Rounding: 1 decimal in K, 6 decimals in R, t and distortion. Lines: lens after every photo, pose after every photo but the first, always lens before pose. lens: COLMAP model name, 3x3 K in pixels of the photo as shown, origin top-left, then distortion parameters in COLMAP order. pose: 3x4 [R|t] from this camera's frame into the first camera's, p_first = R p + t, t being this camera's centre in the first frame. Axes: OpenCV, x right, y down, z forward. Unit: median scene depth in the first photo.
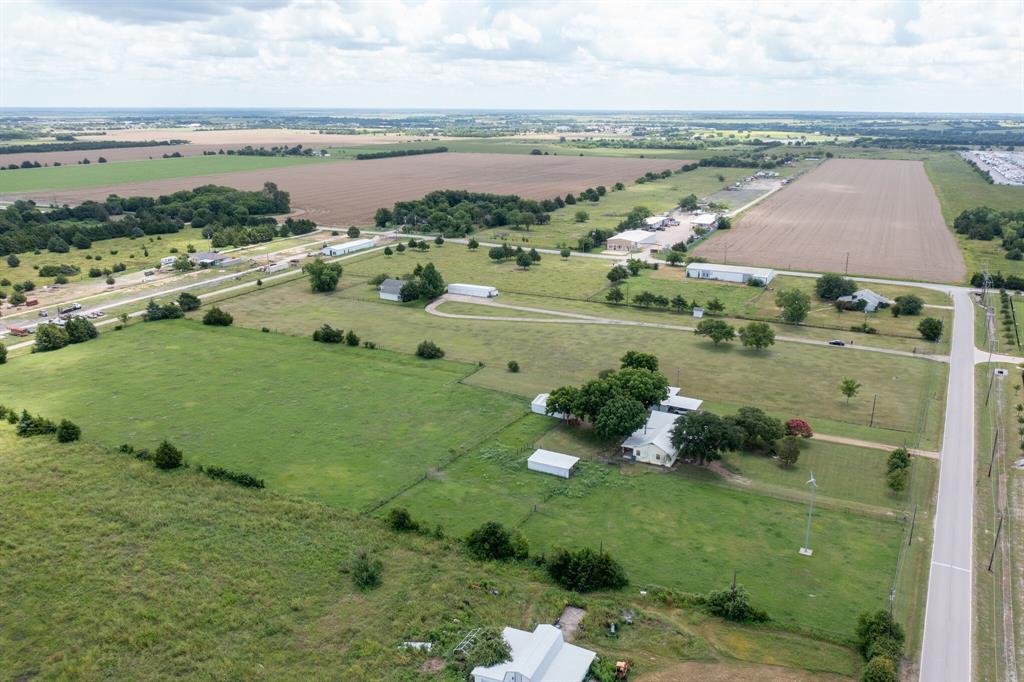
lens RADIAL K [[798.5, 0, 509.4], [0, 798.5, 307.1], [0, 0, 1]] dist [-0.021696, 0.008589]
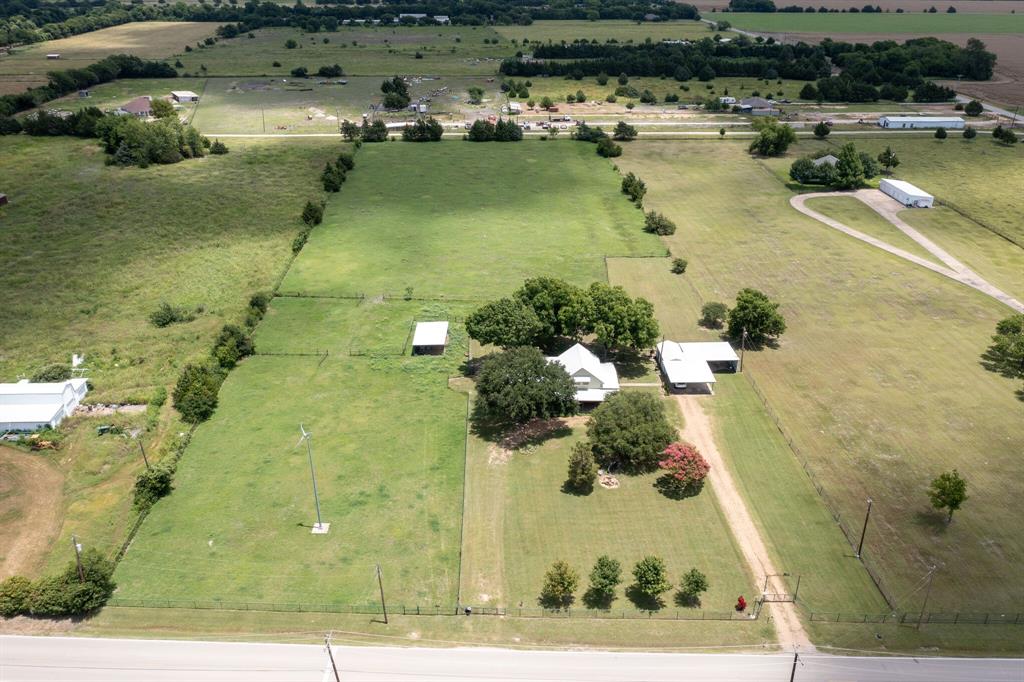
lens RADIAL K [[798.5, 0, 513.9], [0, 798.5, 348.7], [0, 0, 1]] dist [-0.021696, 0.008589]
pose [[0.470309, 0.392423, -0.790451, 0.471046], [-0.216341, 0.919631, 0.327835, -0.058384], [0.855574, 0.016824, 0.517408, 0.375201]]
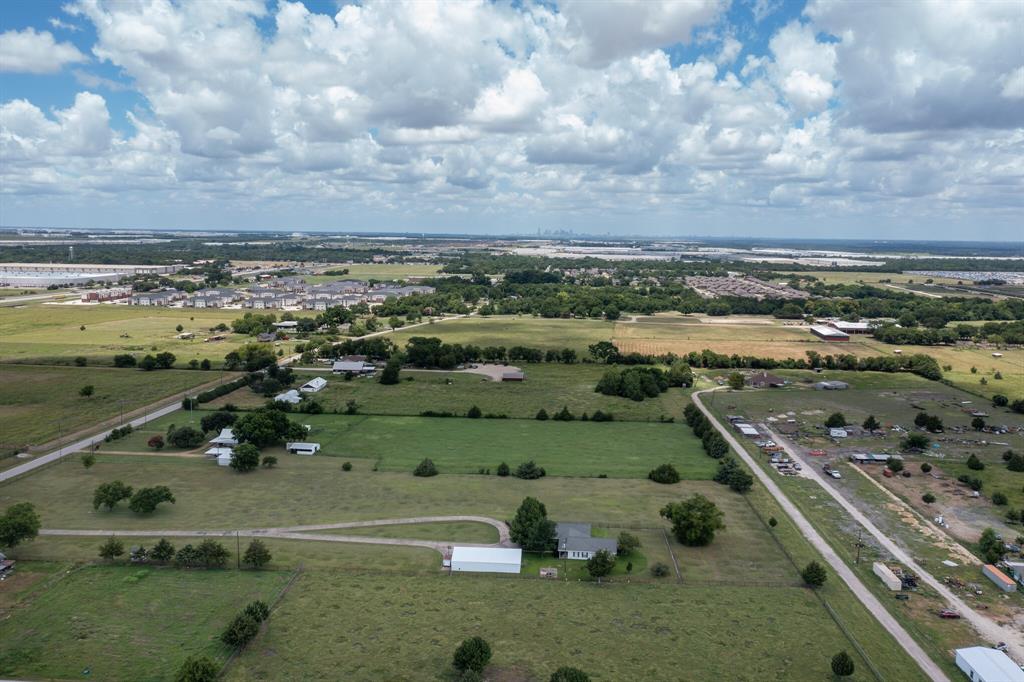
lens RADIAL K [[798.5, 0, 511.1], [0, 798.5, 340.8], [0, 0, 1]] dist [-0.021696, 0.008589]
pose [[-0.919854, 0.033830, -0.390800, 0.206158], [-0.114142, 0.930078, 0.349178, -0.473721], [0.375287, 0.365800, -0.851675, 1.711992]]
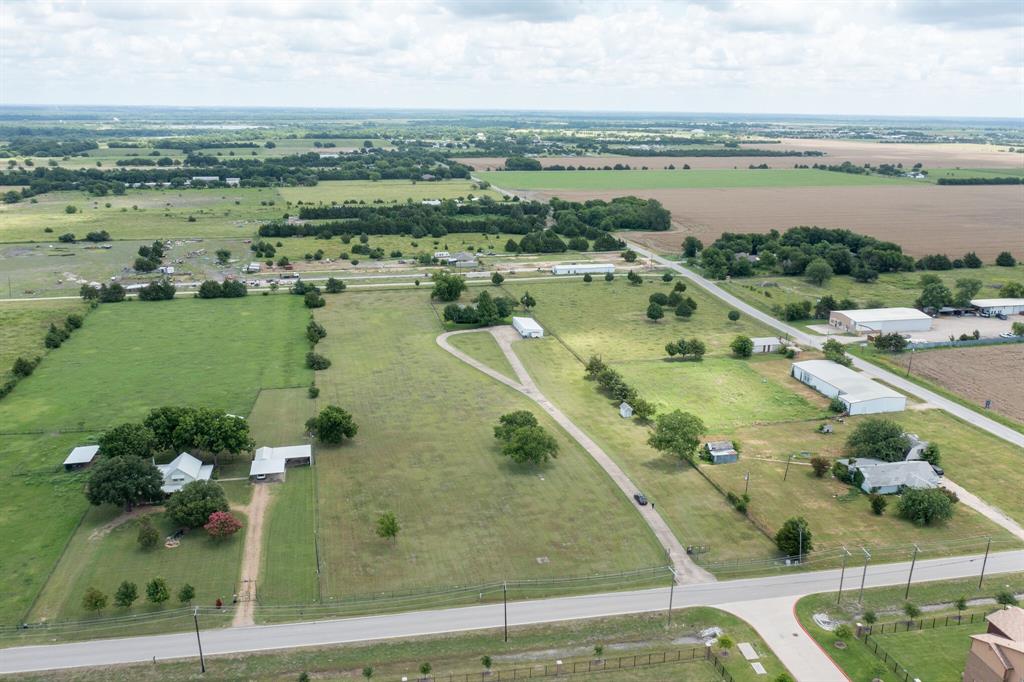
lens RADIAL K [[798.5, 0, 510.9], [0, 798.5, 343.2], [0, 0, 1]] dist [-0.021696, 0.008589]
pose [[0.635779, 0.221063, -0.739538, 0.738386], [-0.196982, 0.972854, 0.121461, -0.130848], [0.746313, 0.068454, 0.662065, 0.415932]]
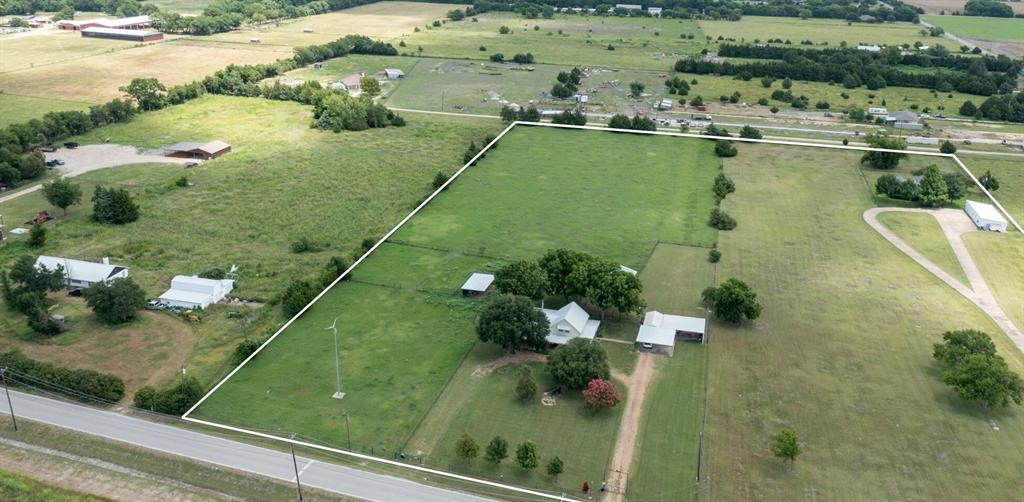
lens RADIAL K [[835.4, 0, 532.2], [0, 835.4, 189.3], [0, 0, 1]] dist [-0.019203, 0.009469]
pose [[0.215027, 0.289982, -0.932563, 0.675307], [-0.258773, 0.937686, 0.231908, -0.134185], [0.941701, 0.191456, 0.276667, 0.428963]]
